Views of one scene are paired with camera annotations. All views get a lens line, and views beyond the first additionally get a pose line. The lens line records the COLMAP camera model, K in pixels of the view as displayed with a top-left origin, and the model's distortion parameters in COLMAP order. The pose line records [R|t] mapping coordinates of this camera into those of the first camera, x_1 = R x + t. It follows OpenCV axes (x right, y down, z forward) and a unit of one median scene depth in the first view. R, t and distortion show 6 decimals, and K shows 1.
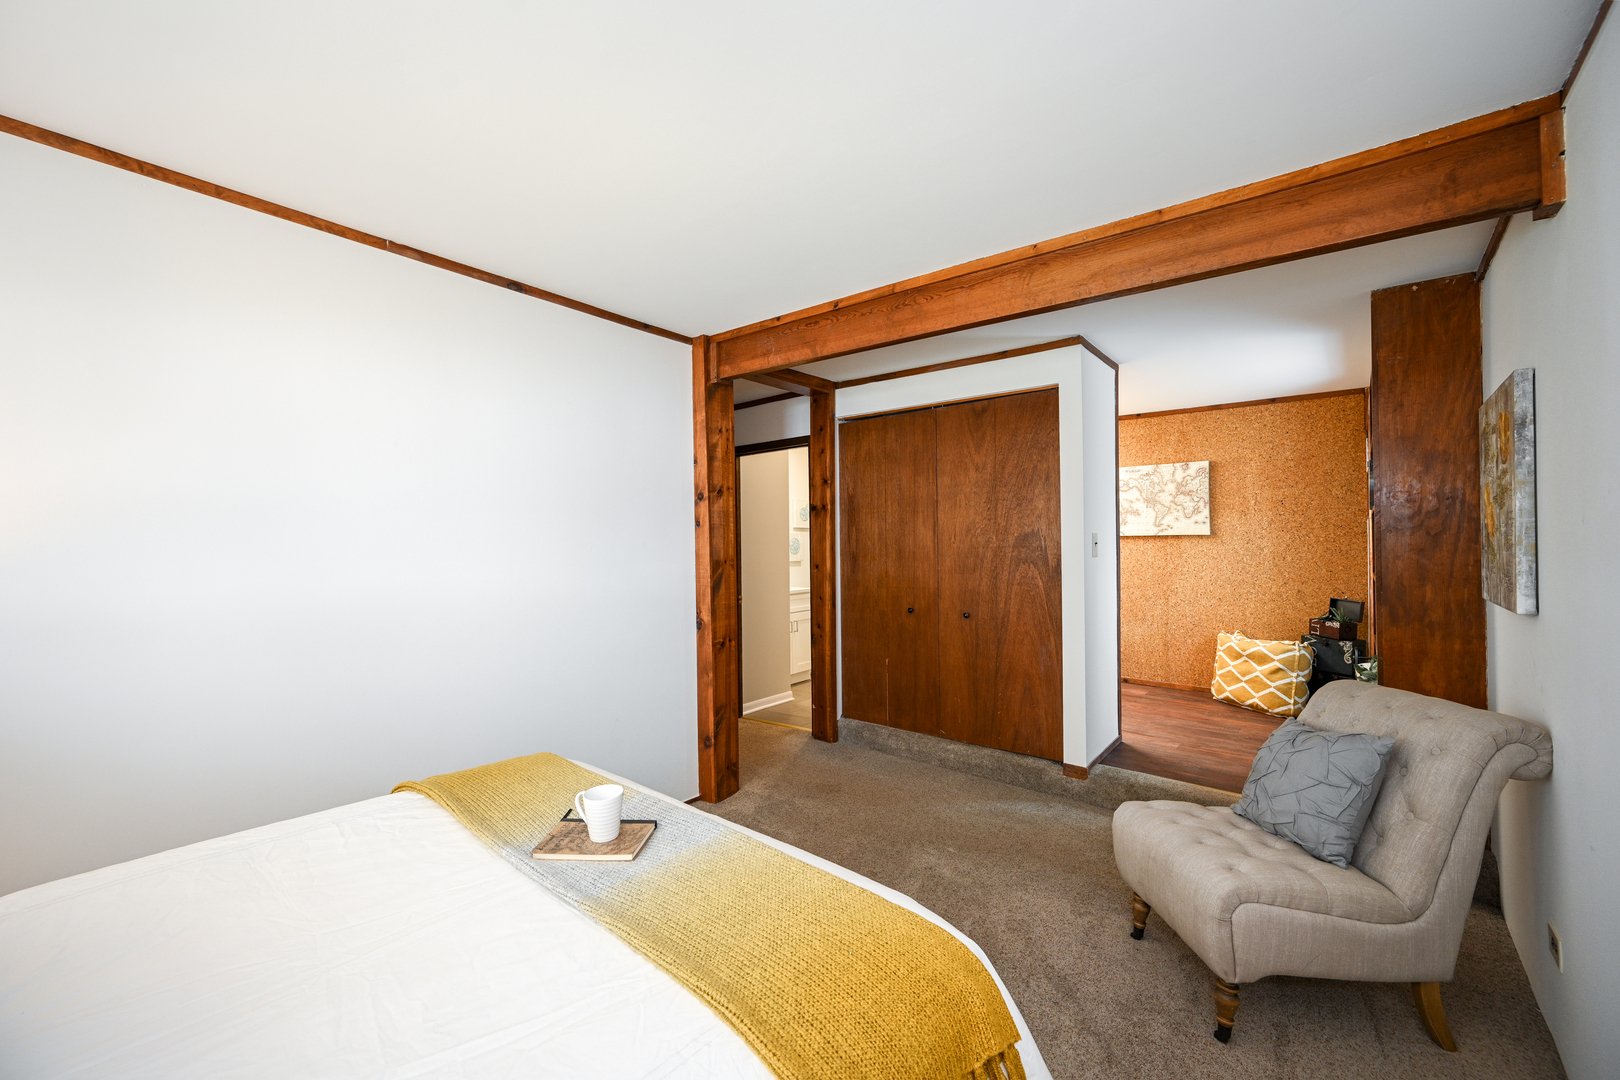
lens RADIAL K [[671.5, 0, 810.0], [0, 671.5, 540.0], [0, 0, 1]] dist [-0.001927, 0.000072]
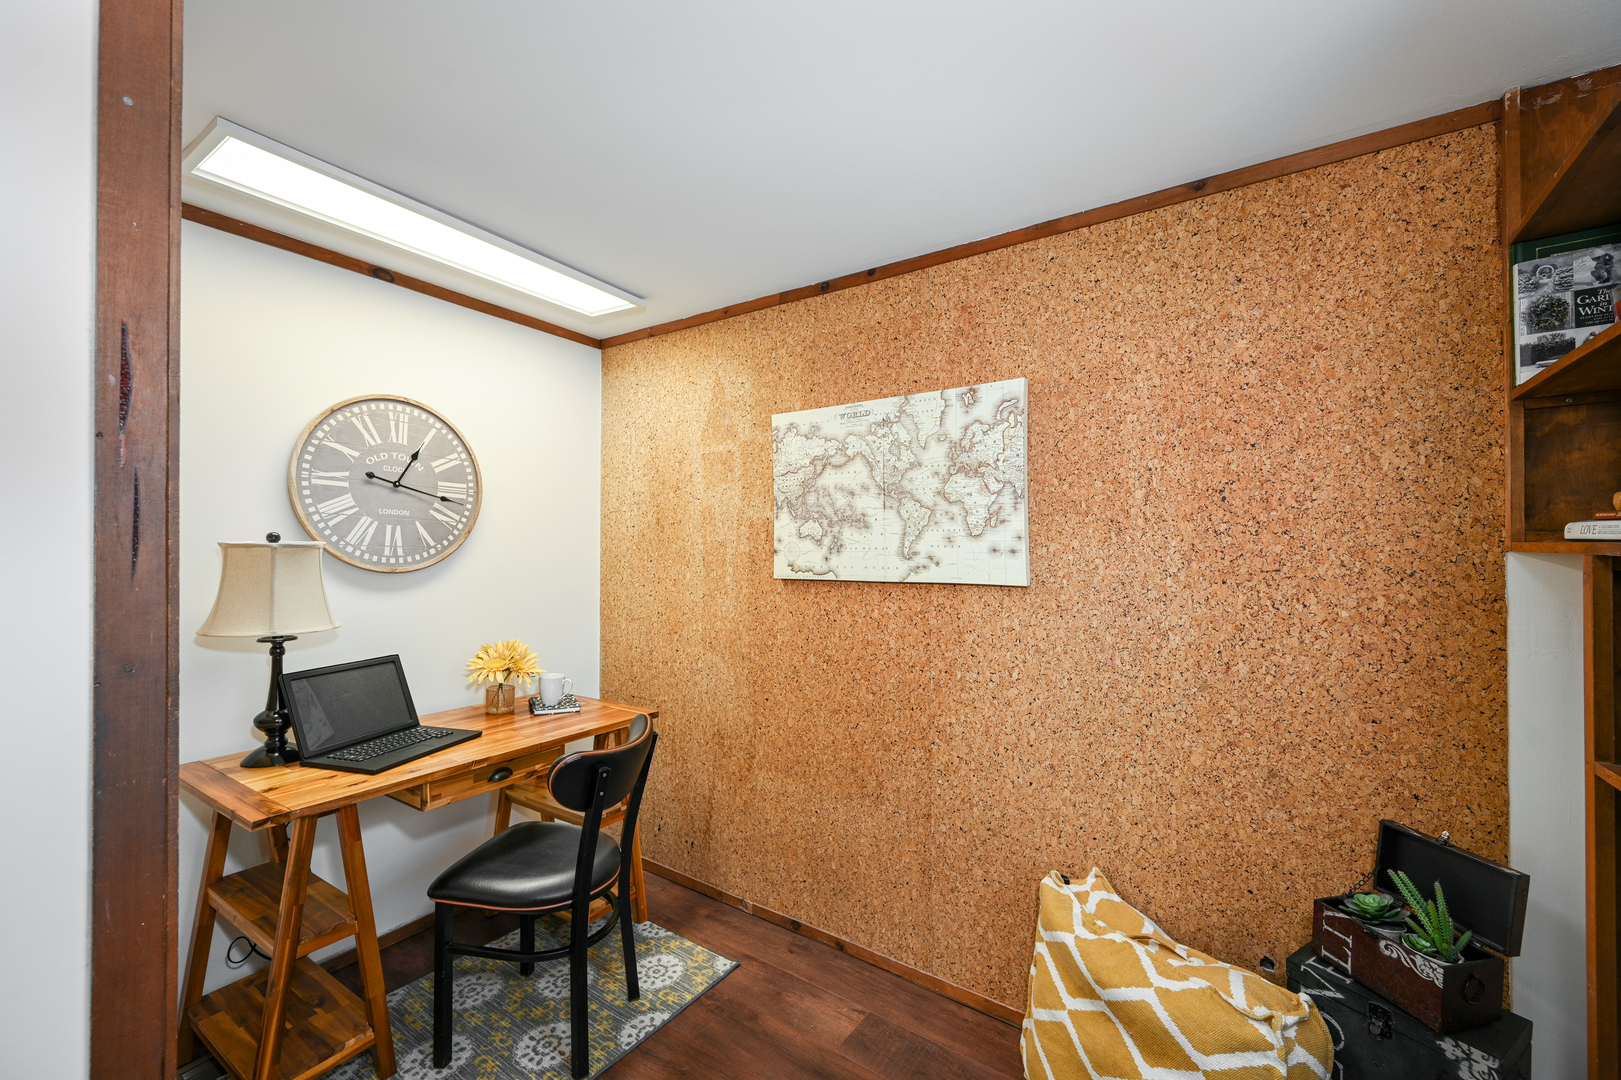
lens RADIAL K [[671.9, 0, 810.5], [0, 671.9, 540.0], [0, 0, 1]] dist [-0.001927, 0.000072]
pose [[0.996875, 0.019343, 0.076589, 0.443809], [-0.017827, 0.999632, -0.020432, -0.022337], [-0.076956, 0.019003, 0.996853, 0.639359]]
